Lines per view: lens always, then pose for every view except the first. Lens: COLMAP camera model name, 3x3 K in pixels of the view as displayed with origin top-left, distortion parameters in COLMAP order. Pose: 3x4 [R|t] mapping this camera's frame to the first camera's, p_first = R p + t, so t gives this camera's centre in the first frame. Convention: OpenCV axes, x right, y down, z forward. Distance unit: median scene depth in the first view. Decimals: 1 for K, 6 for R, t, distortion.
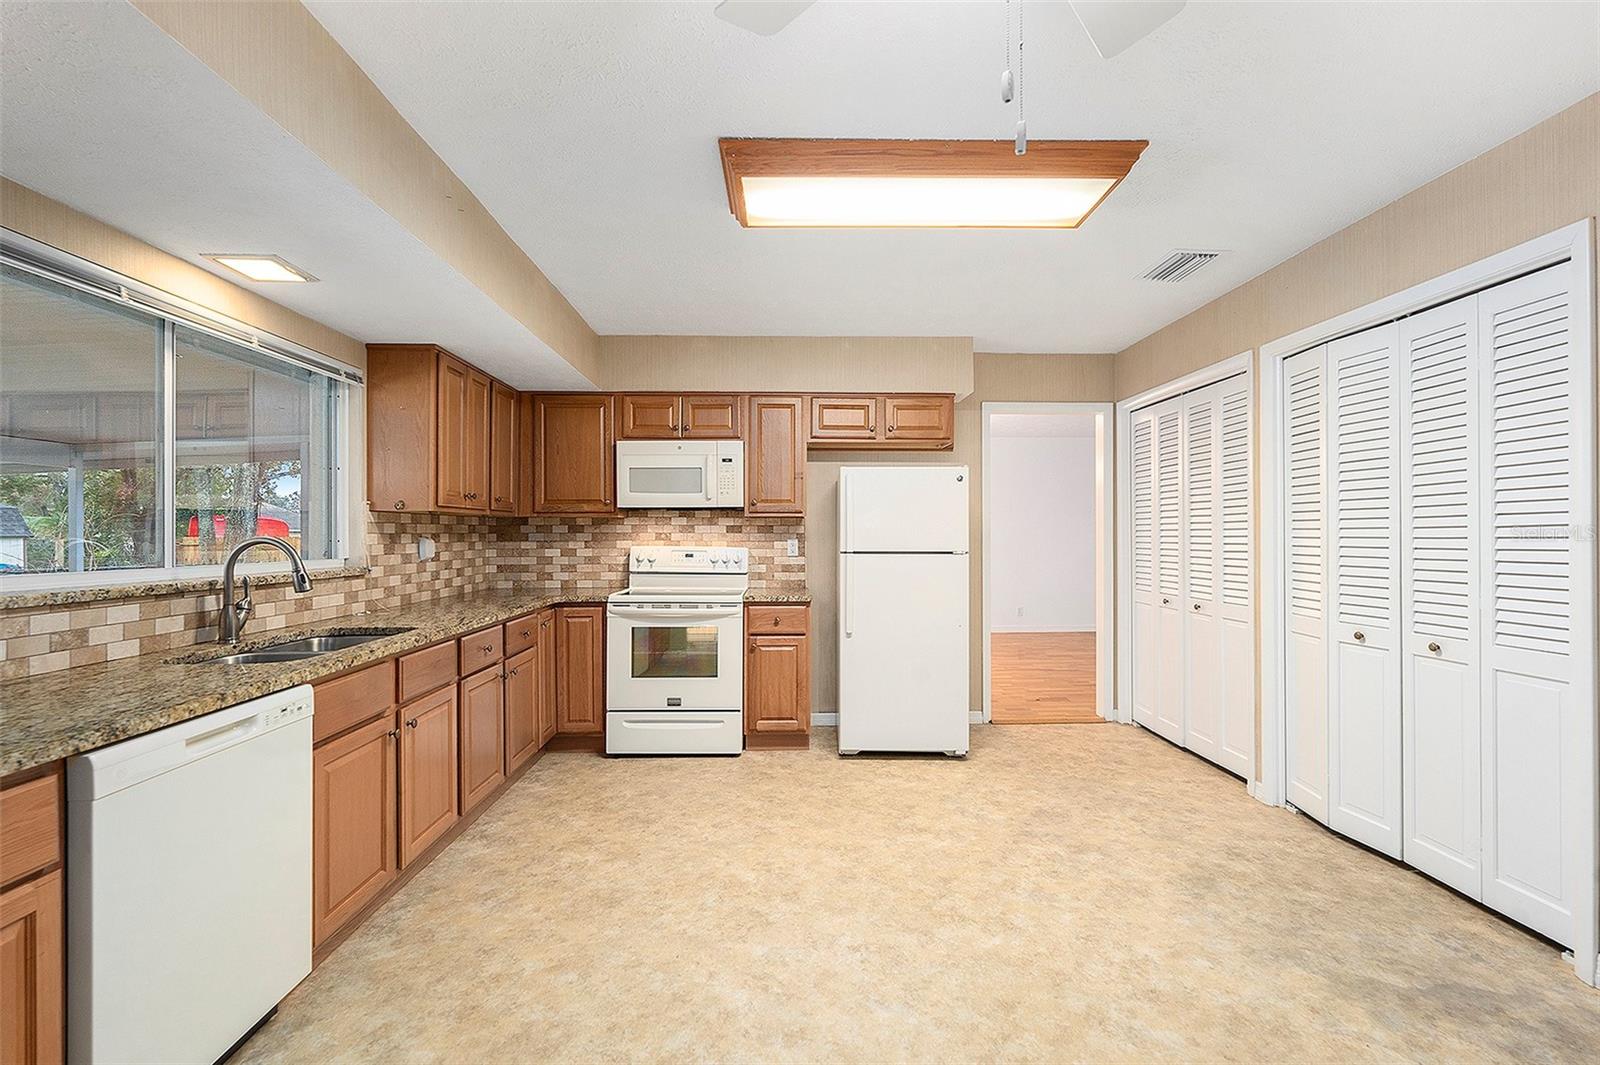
lens RADIAL K [[735.4, 0, 822.2], [0, 735.4, 535.1], [0, 0, 1]] dist [-0.006888, 0.001284]
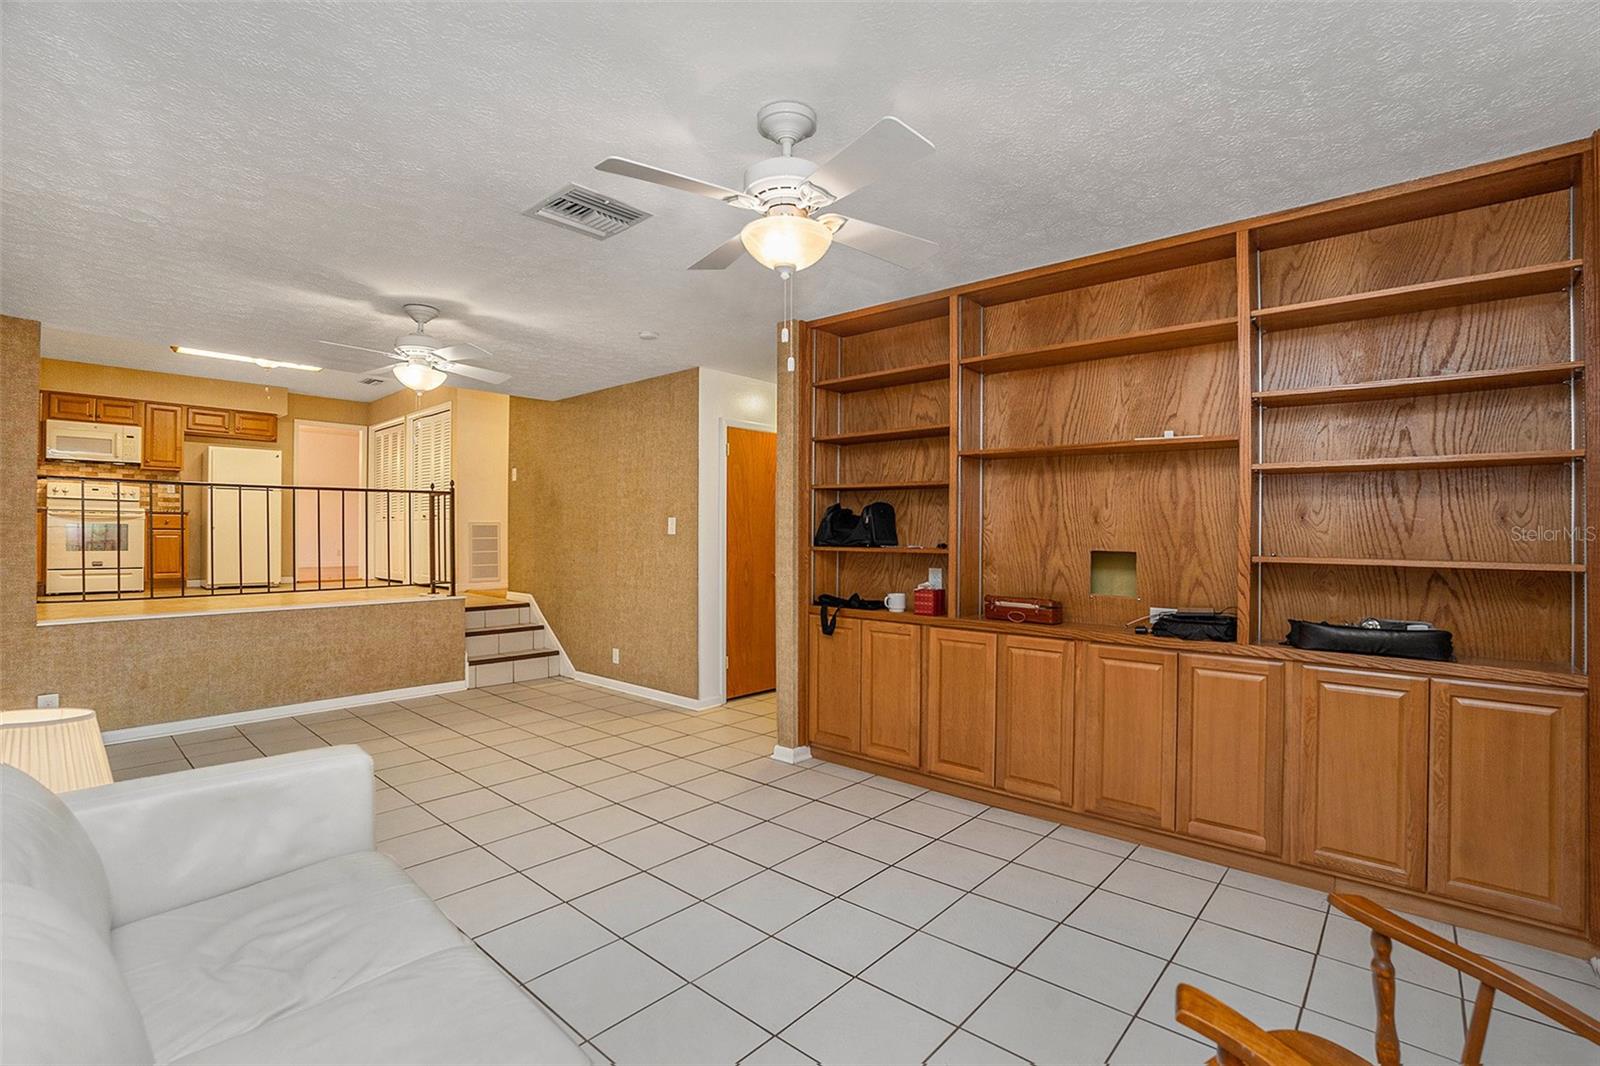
lens RADIAL K [[735.4, 0, 764.6], [0, 735.4, 540.1], [0, 0, 1]] dist [-0.006888, 0.001284]
pose [[0.741620, 0.002093, 0.670817, -0.197409], [-0.005947, 0.999976, 0.003454, 0.154790], [-0.670794, -0.006551, 0.741615, -1.561439]]
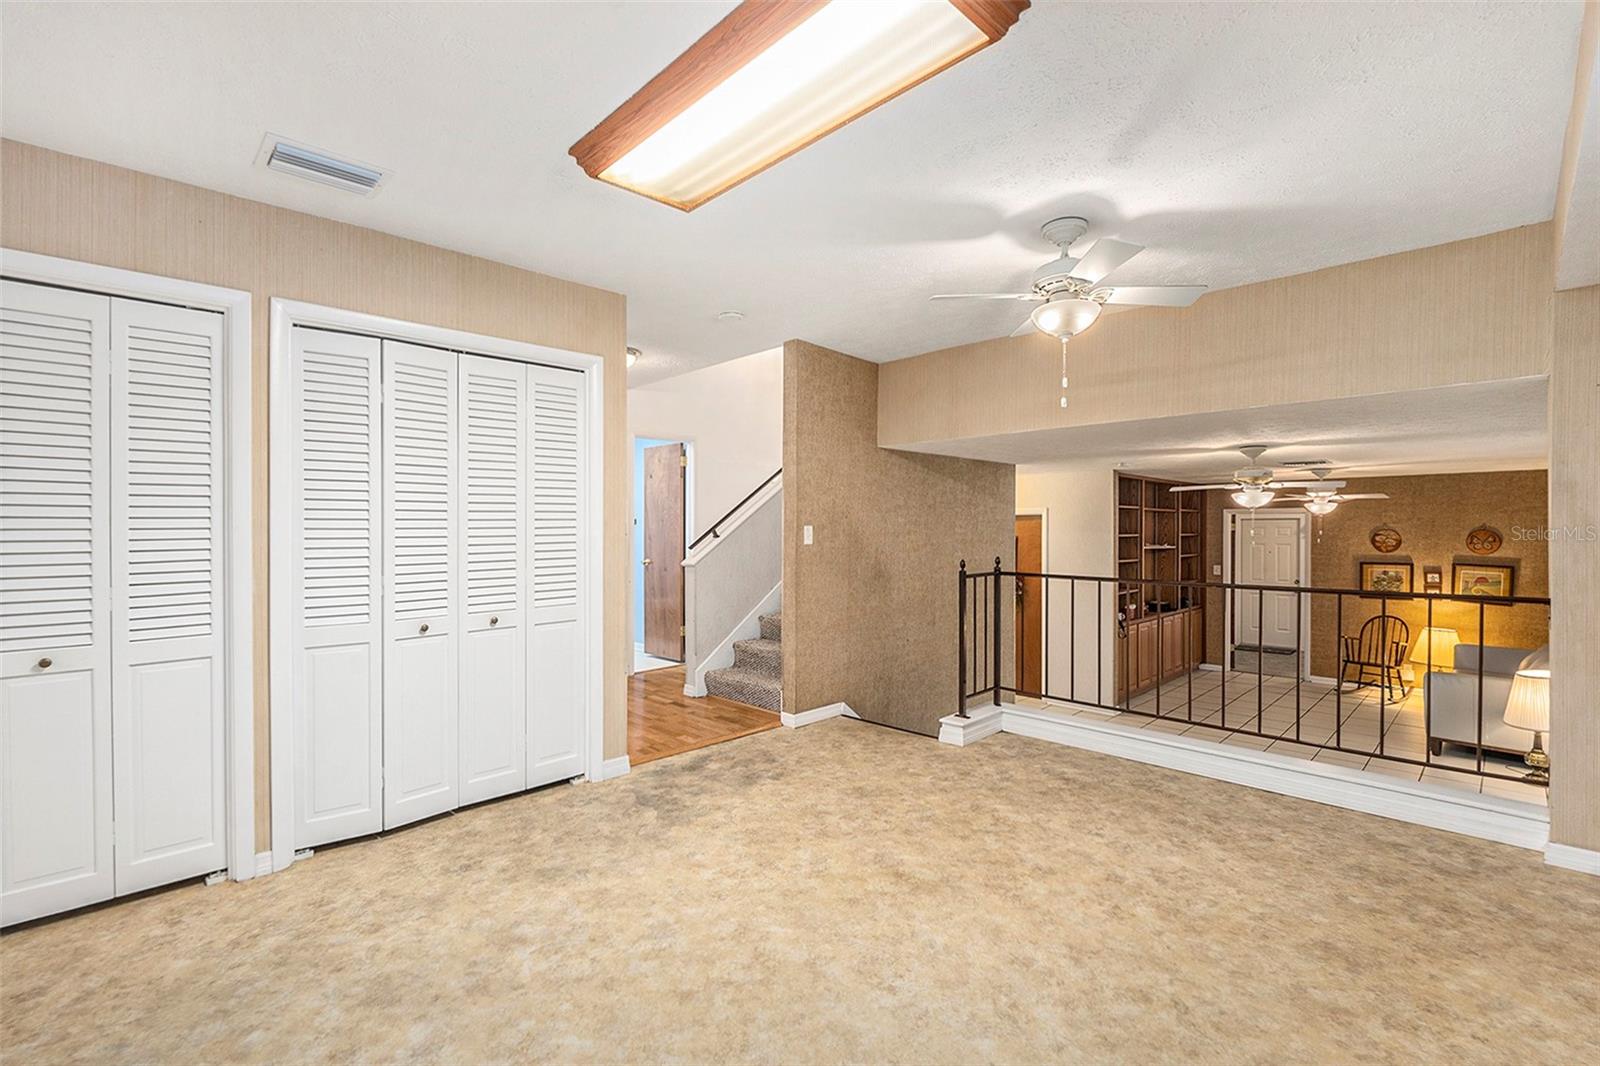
lens RADIAL K [[735.4, 0, 779.3], [0, 735.4, 527.8], [0, 0, 1]] dist [-0.006888, 0.001284]
pose [[-0.667078, 0.009096, 0.744933, -0.298826], [0.009487, 0.999948, -0.003715, 0.001367], [-0.744928, 0.004589, -0.667129, 0.945589]]
